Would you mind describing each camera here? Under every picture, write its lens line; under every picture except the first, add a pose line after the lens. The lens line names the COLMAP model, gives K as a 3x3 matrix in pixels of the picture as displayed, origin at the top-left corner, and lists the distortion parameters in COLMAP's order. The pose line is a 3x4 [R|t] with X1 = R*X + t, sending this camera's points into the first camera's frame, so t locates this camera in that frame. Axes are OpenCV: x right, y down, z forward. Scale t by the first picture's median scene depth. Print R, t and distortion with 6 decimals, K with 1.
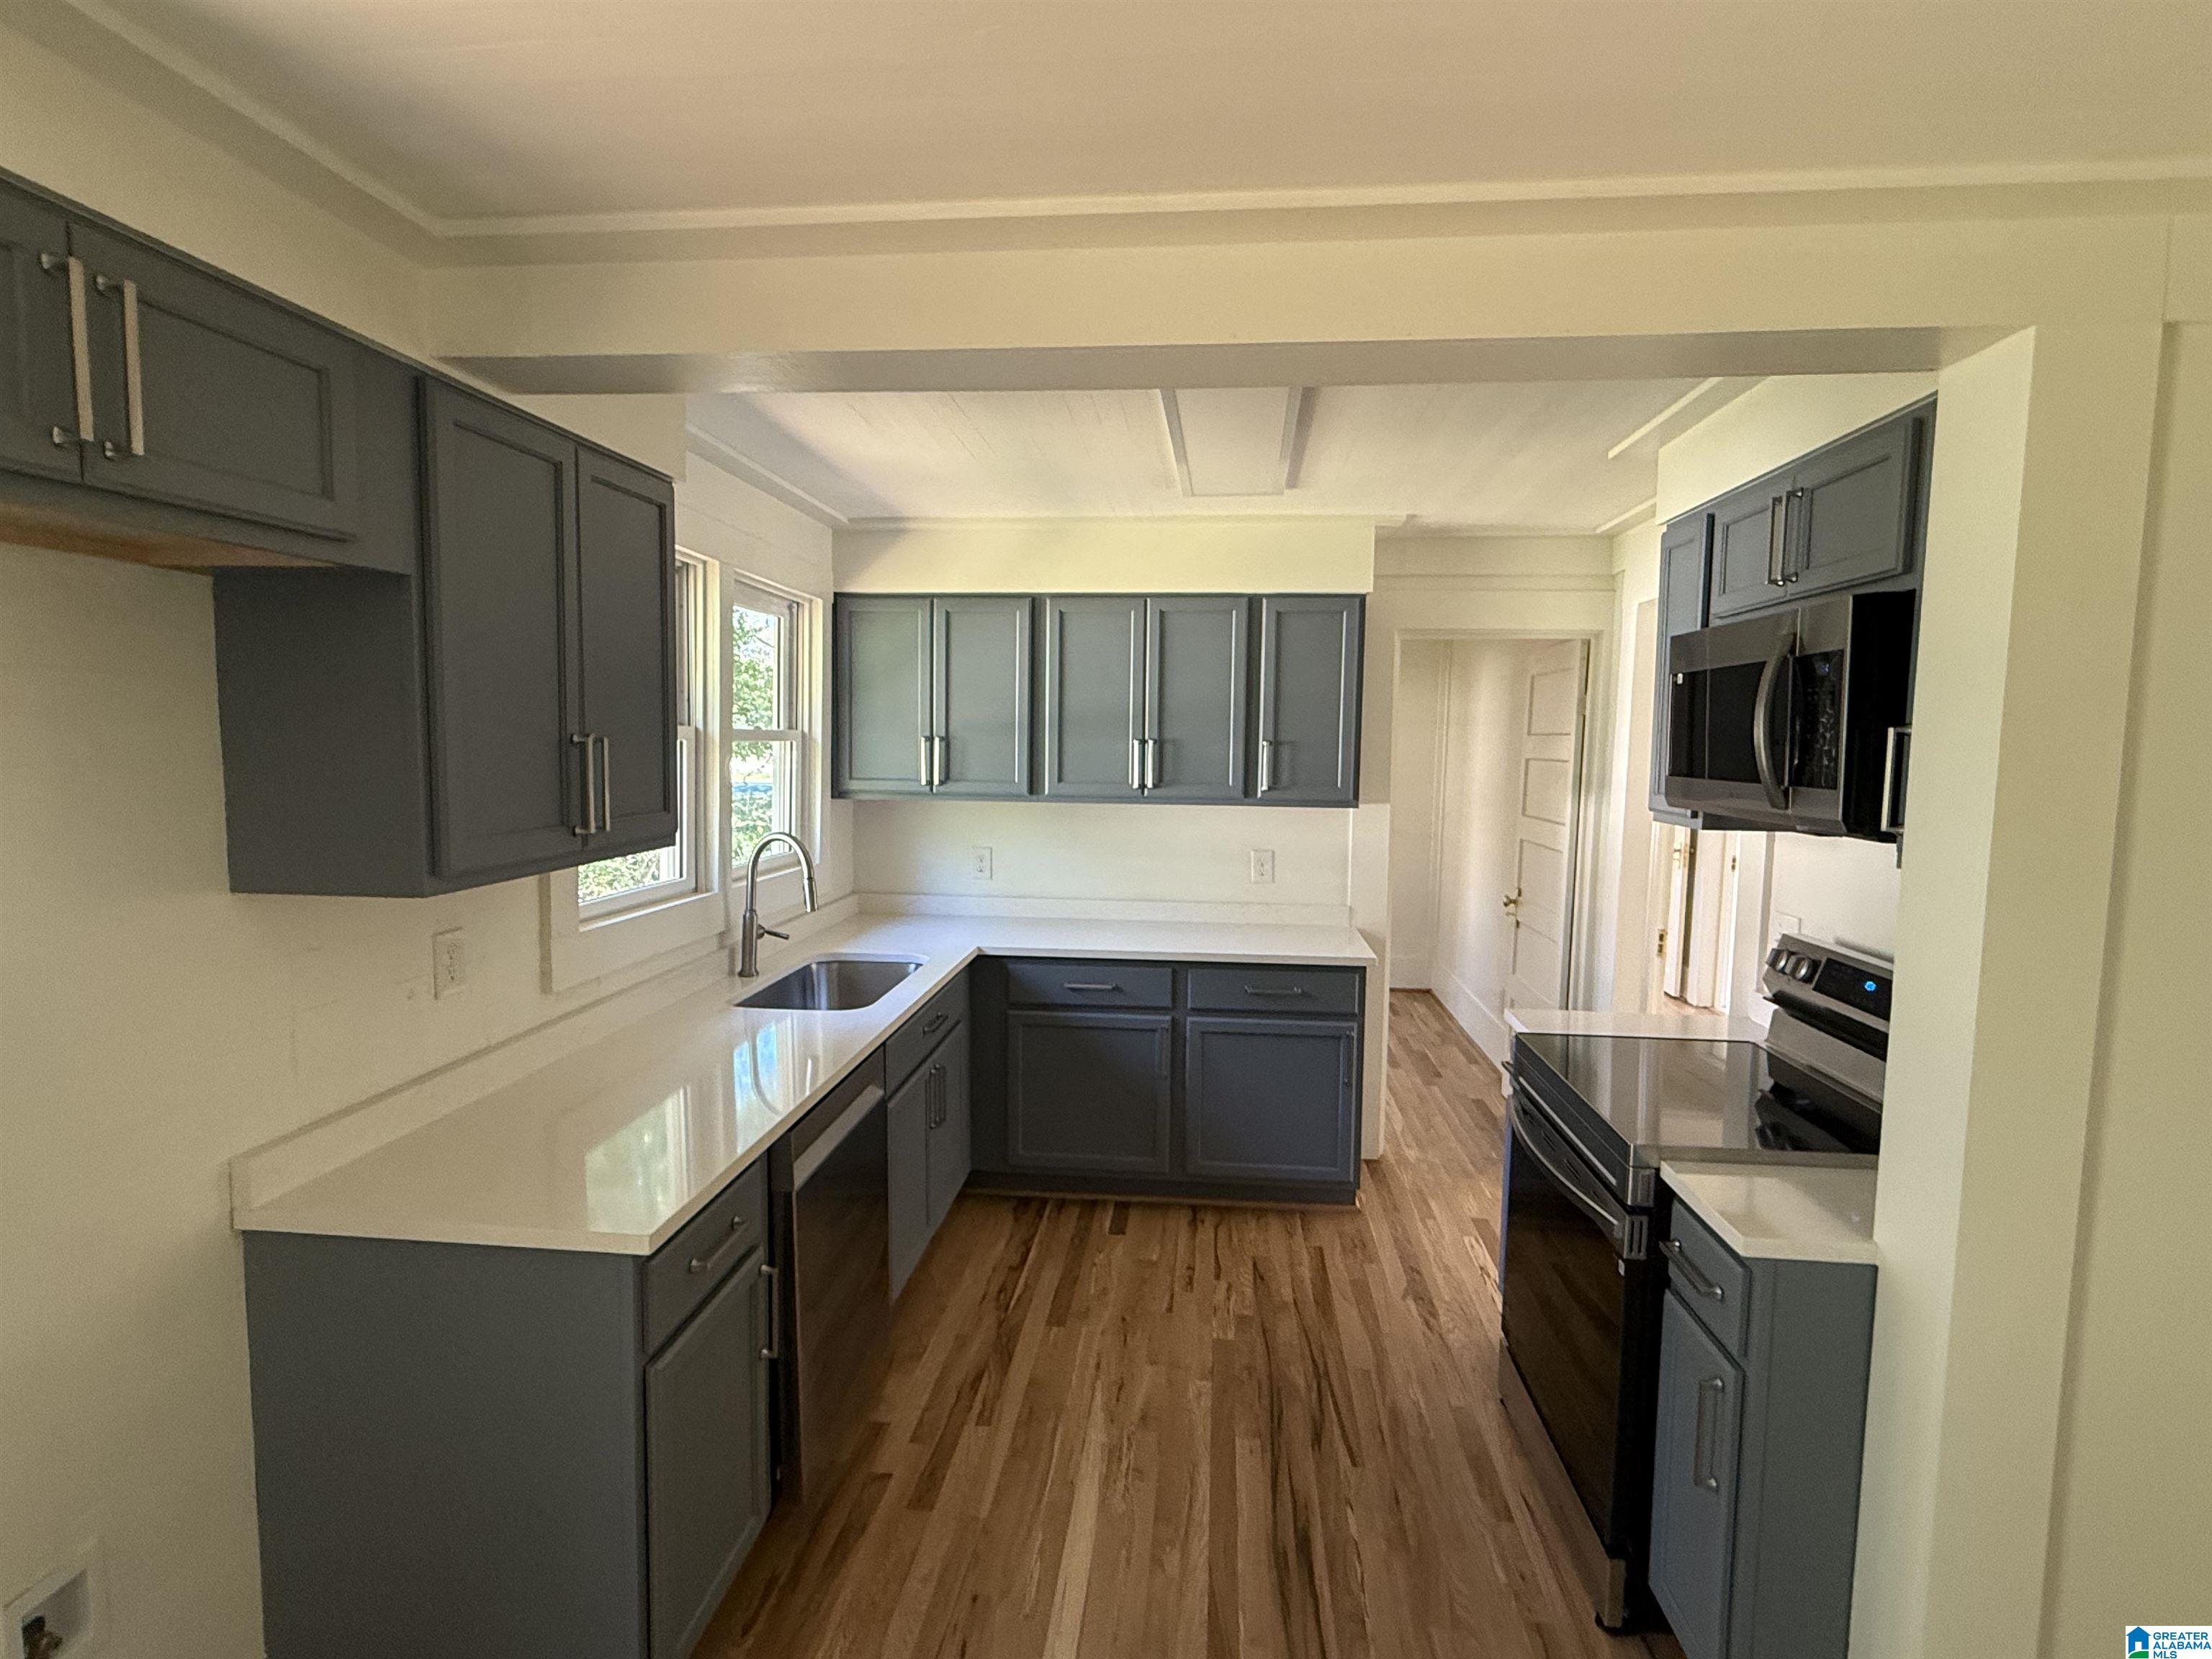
lens RADIAL K [[1114.9, 0, 1102.9], [0, 1114.9, 820.0], [0, 0, 1]] dist [0.000605, 0.001260]
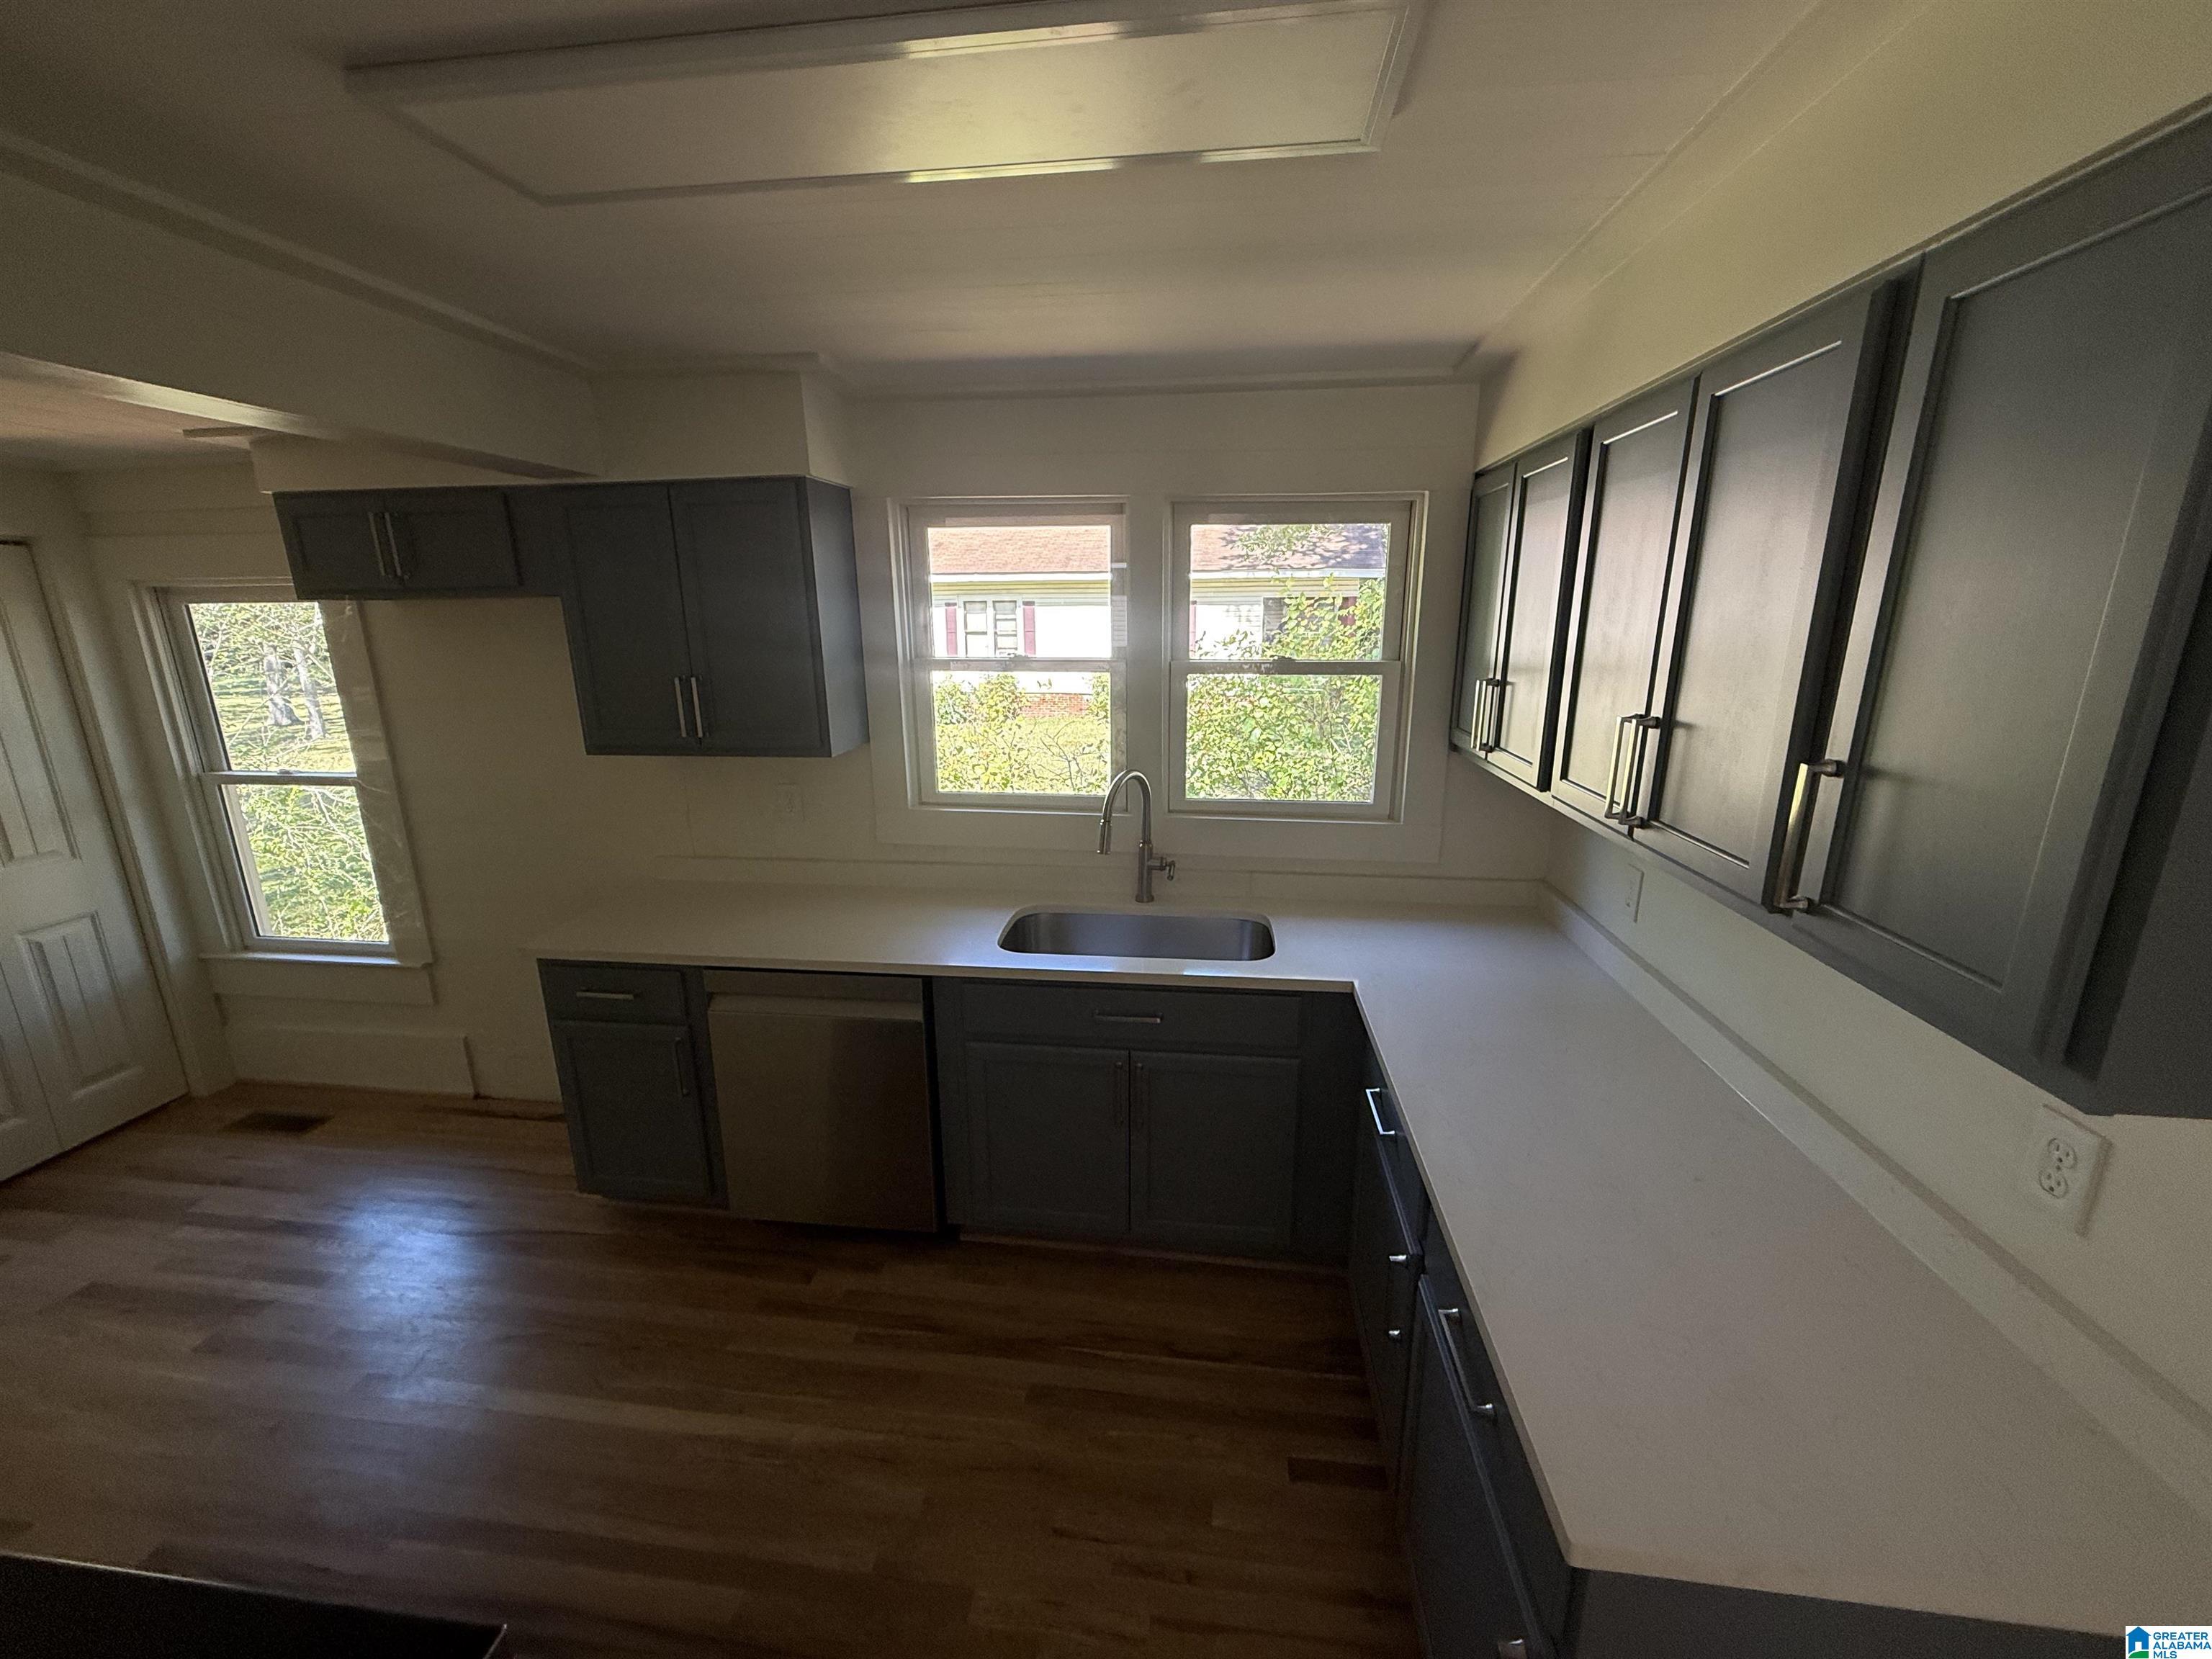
lens RADIAL K [[880.6, 0, 1103.0], [0, 880.6, 826.8], [0, 0, 1]] dist [-0.002457, 0.001145]
pose [[-0.020645, 0.225229, -0.974087, 0.485320], [-0.068324, 0.971699, 0.226125, -0.115803], [0.997450, 0.071222, -0.004672, 0.972317]]
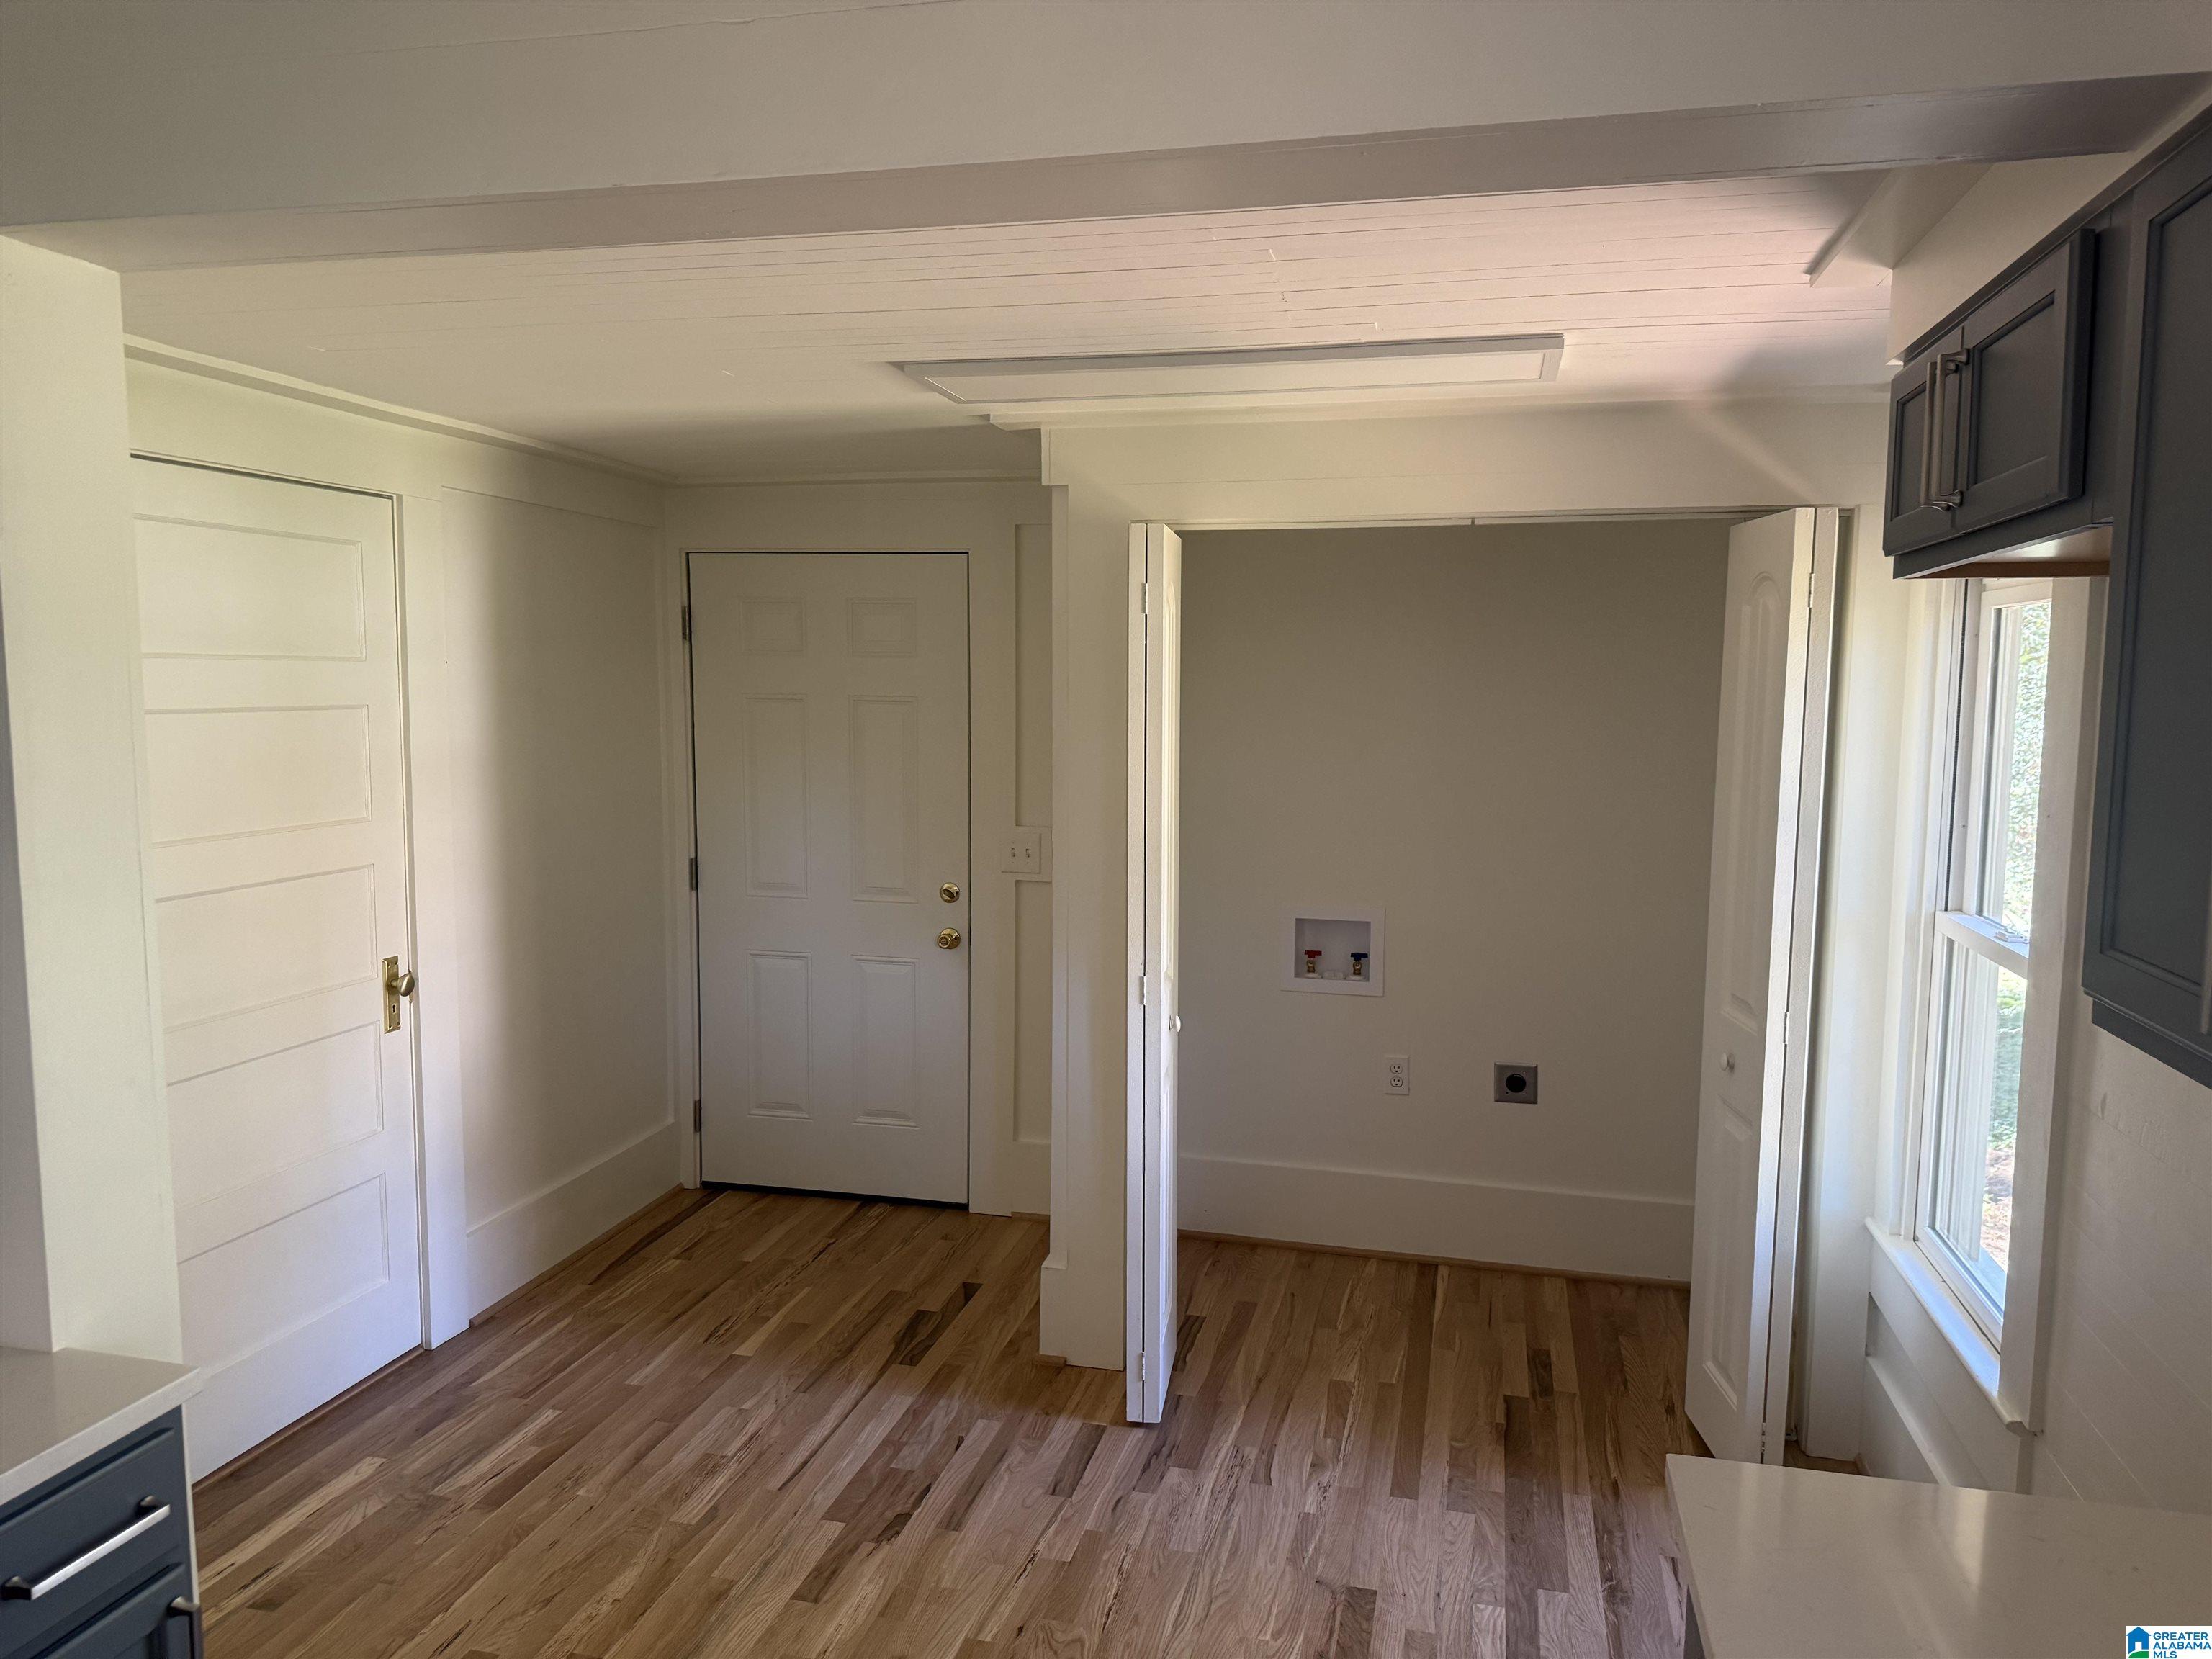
lens RADIAL K [[1556.5, 0, 1107.7], [0, 1556.5, 842.1], [0, 0, 1]] dist [0.029235, -0.028350]
pose [[-0.991519, -0.037127, 0.124549, -0.079997], [-0.012794, 0.981557, 0.190742, -0.100631], [-0.129334, 0.187530, -0.973707, 0.951025]]
